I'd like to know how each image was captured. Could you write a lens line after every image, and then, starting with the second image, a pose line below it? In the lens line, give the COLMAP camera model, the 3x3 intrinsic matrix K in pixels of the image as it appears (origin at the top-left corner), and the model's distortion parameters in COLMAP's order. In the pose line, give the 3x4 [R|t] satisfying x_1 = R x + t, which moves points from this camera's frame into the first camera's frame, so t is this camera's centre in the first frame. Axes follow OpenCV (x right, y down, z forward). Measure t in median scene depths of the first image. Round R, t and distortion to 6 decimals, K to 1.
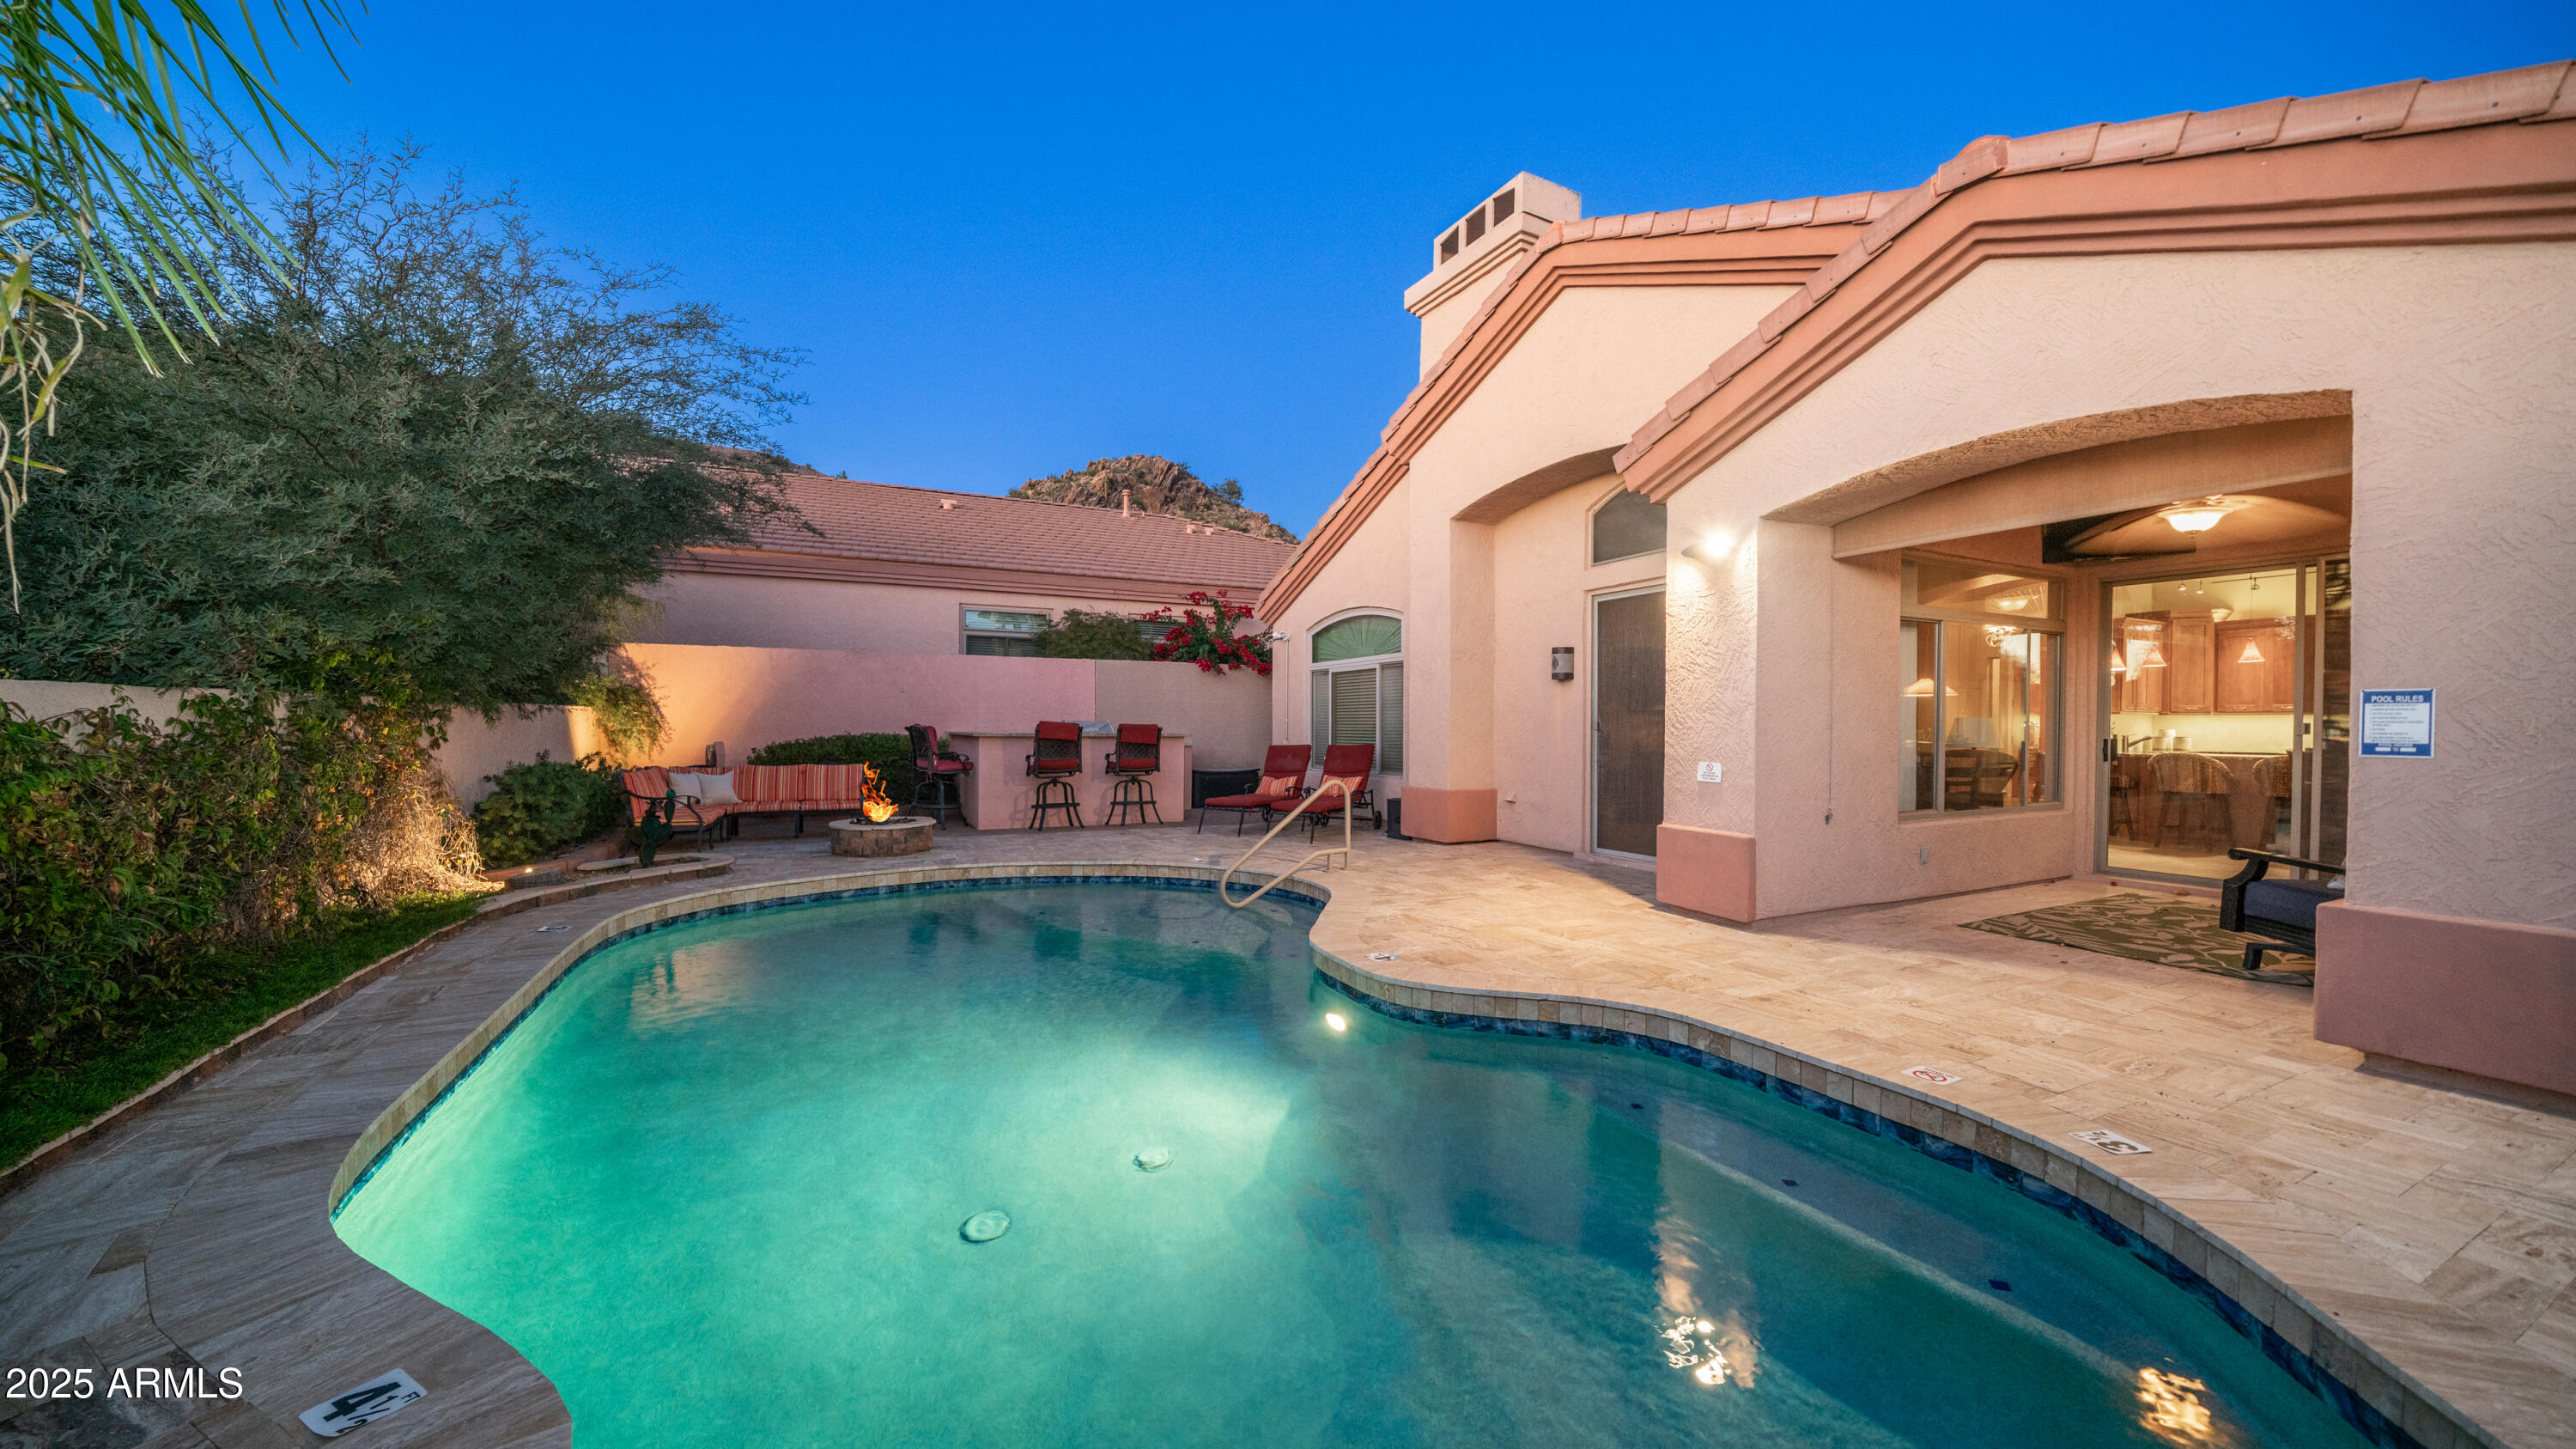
lens RADIAL K [[909.2, 0, 1271.0], [0, 909.2, 732.0], [0, 0, 1]] dist [-0.001599, -0.000002]
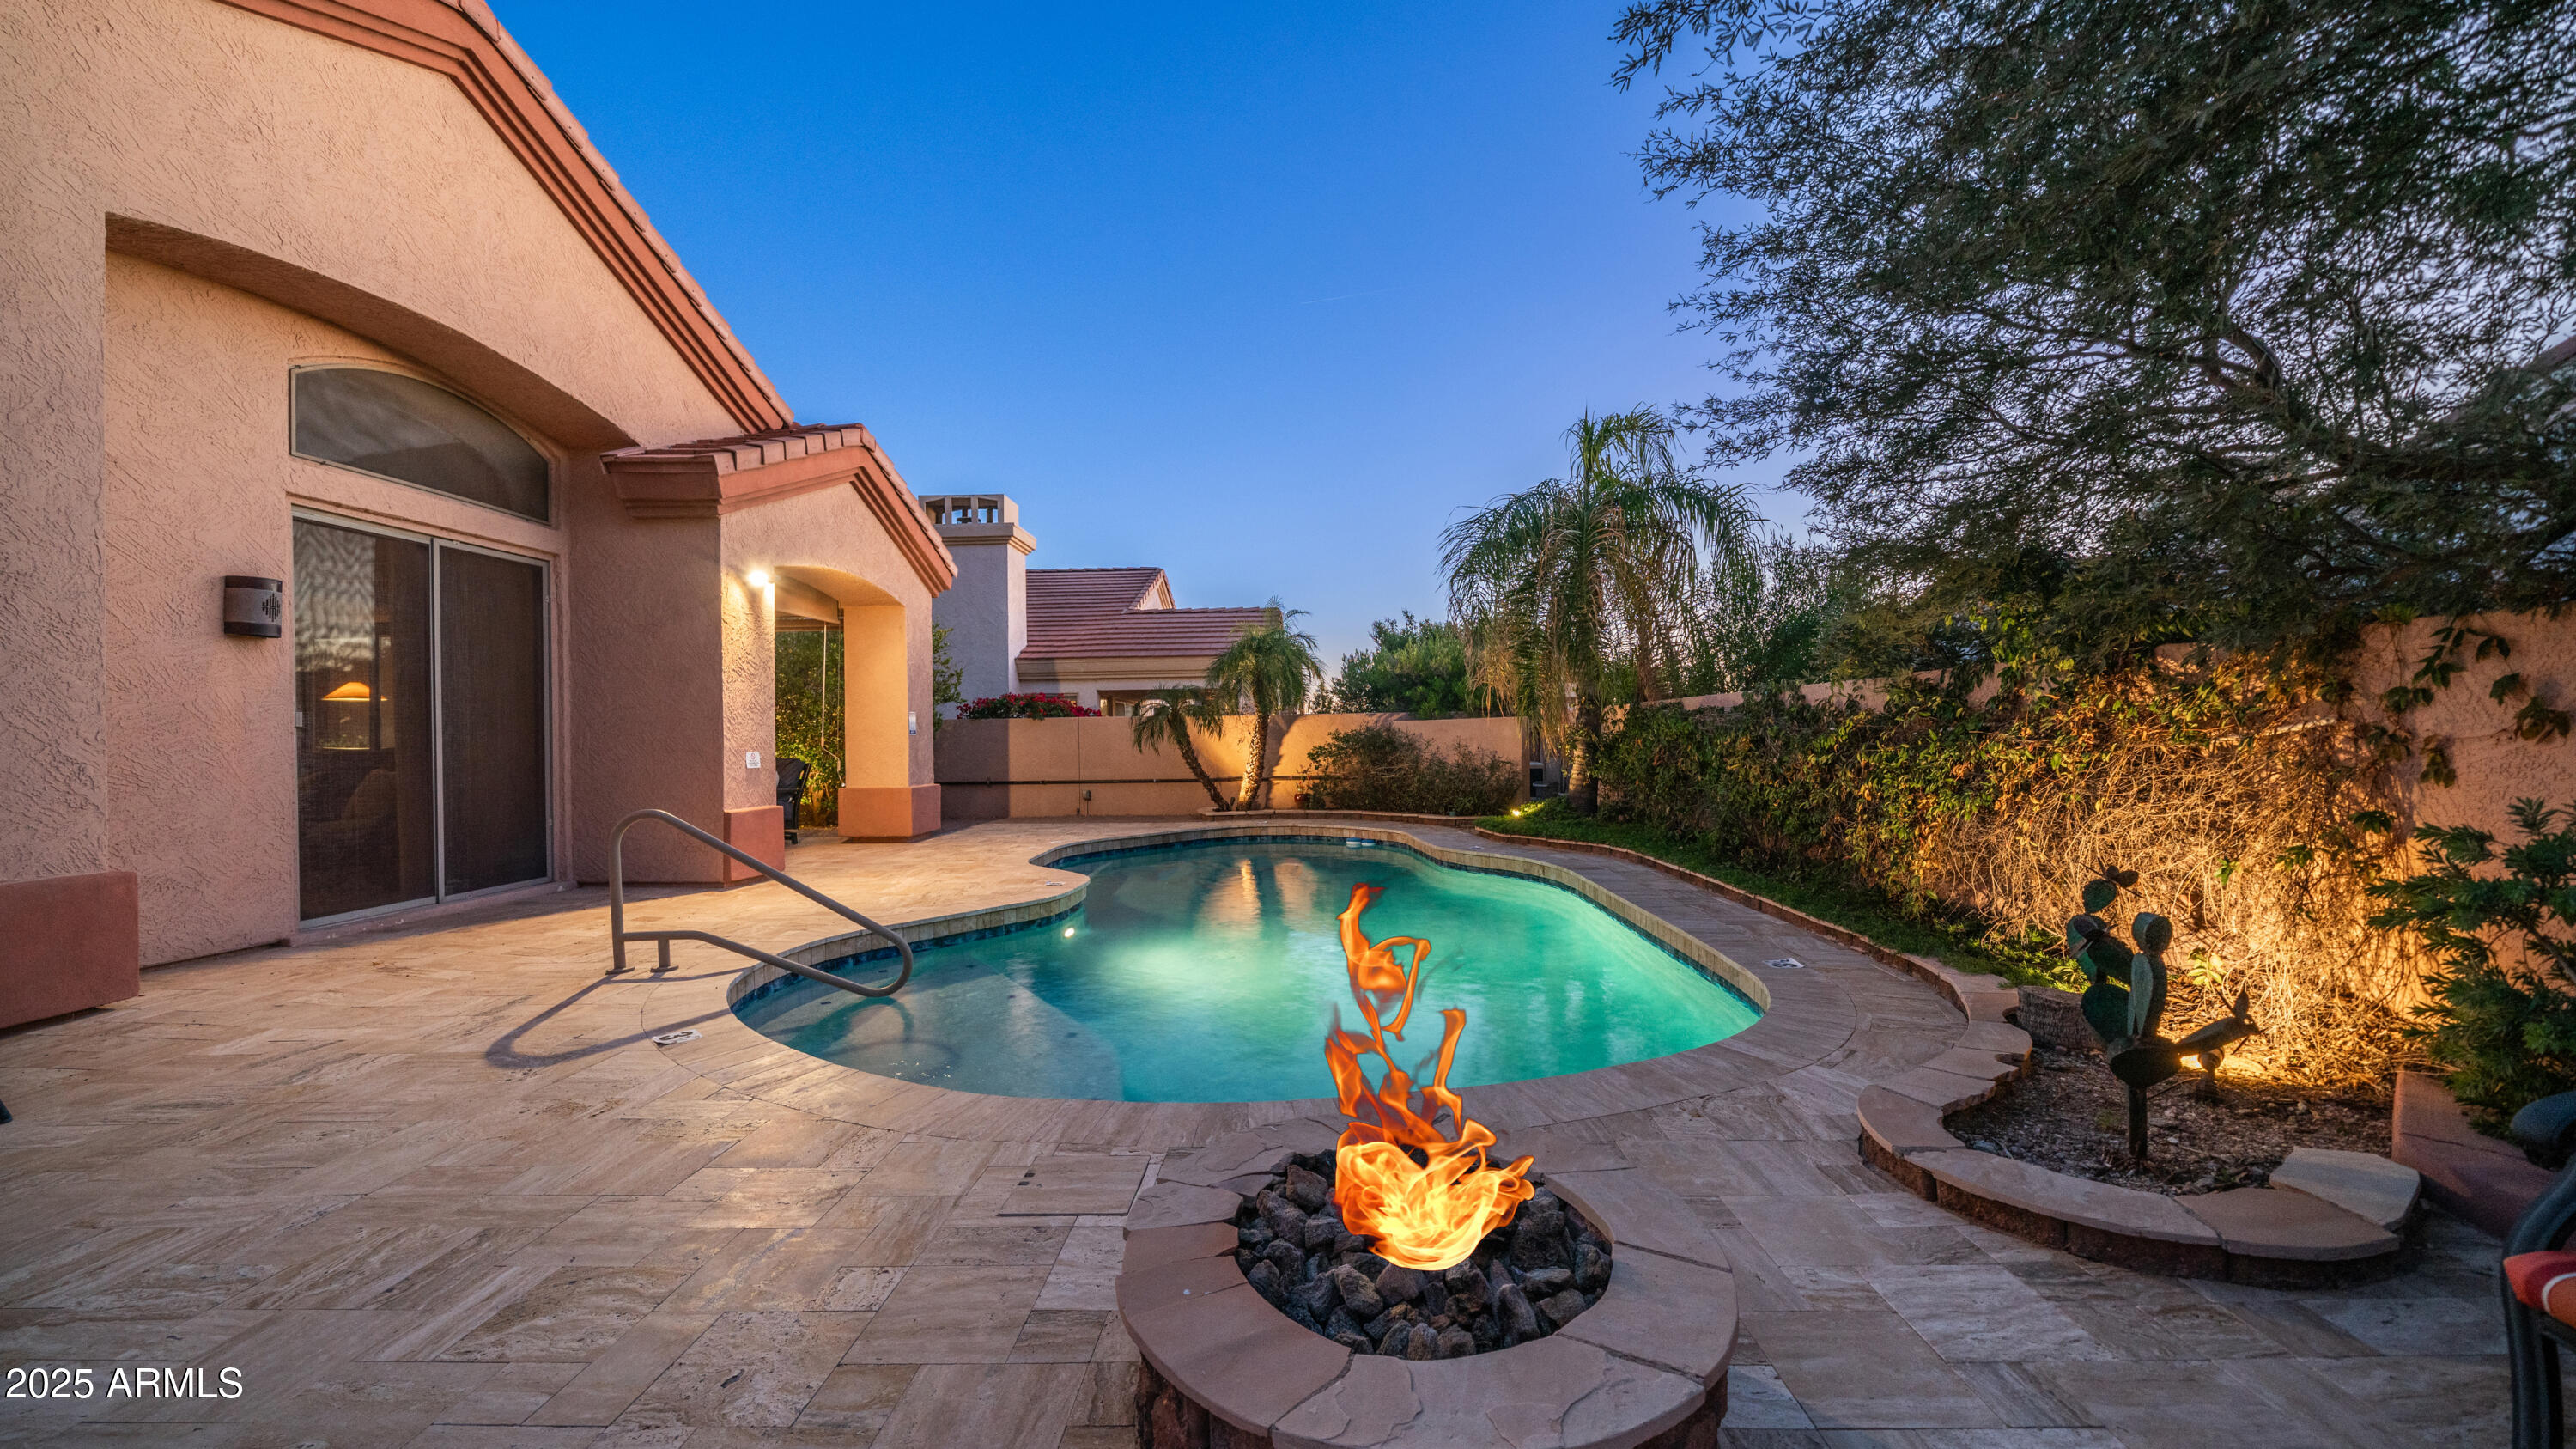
lens RADIAL K [[933.5, 0, 1288.8], [0, 933.5, 732.6], [0, 0, 1]] dist [-0.003557, 0.000061]
pose [[-0.853952, 0.009639, 0.520262, -0.519482], [0.015757, 0.999849, 0.007339, 0.006240], [-0.520113, 0.014465, -0.853975, 1.171959]]
